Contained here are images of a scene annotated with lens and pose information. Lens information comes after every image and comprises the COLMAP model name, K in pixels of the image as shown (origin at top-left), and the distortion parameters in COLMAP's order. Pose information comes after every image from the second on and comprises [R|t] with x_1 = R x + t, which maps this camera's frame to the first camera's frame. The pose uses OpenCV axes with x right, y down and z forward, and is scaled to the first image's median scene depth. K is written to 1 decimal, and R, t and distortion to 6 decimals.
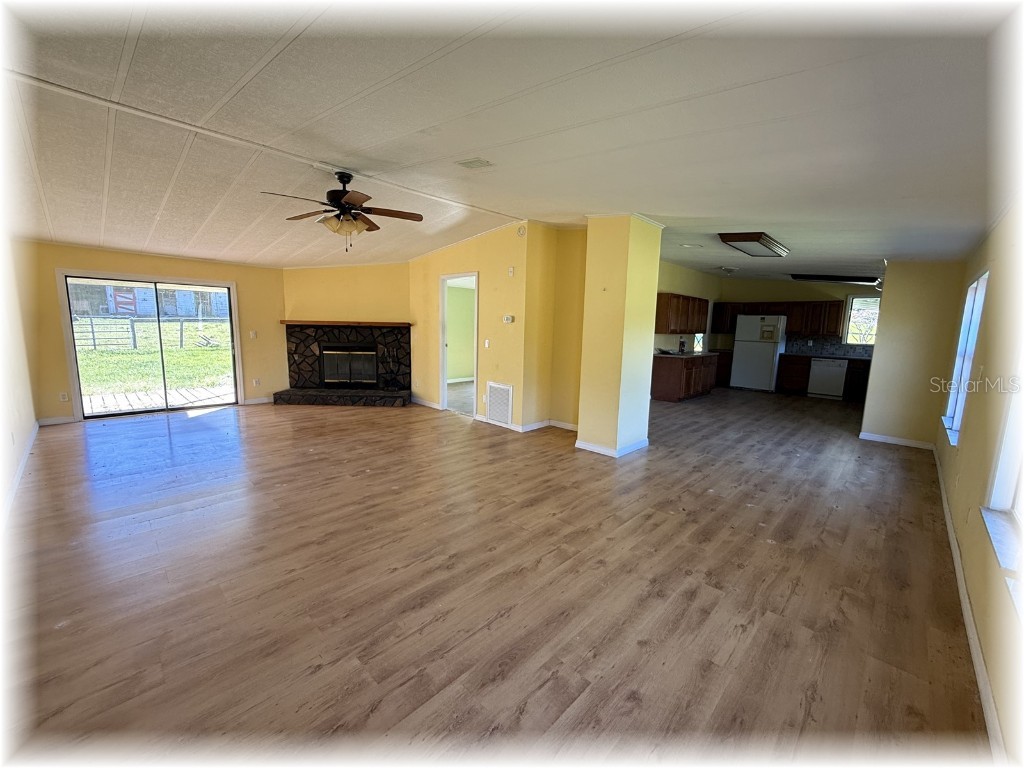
lens RADIAL K [[408.1, 0, 515.3], [0, 408.1, 387.8], [0, 0, 1]] dist [-0.008873, 0.000351]
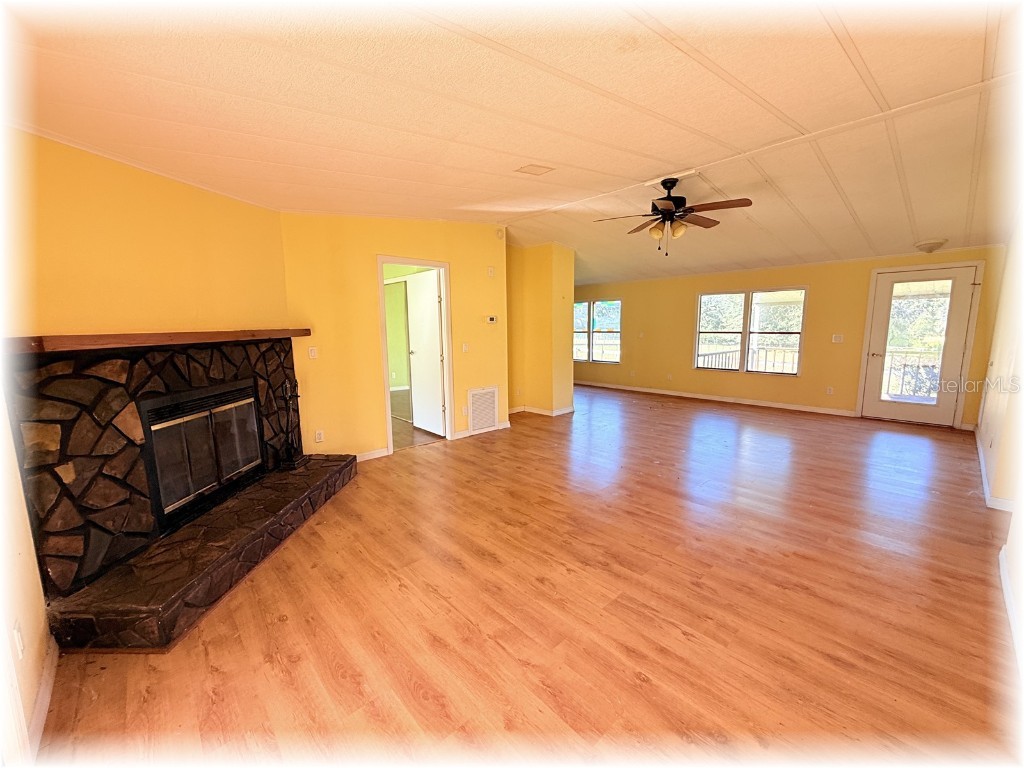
lens RADIAL K [[408.1, 0, 512.1], [0, 408.1, 383.3], [0, 0, 1]] dist [-0.008873, 0.000351]
pose [[0.056710, -0.166412, 0.984424, -0.772534], [0.163724, 0.974213, 0.155254, -0.126509], [-0.984875, 0.152370, 0.082493, 0.687115]]
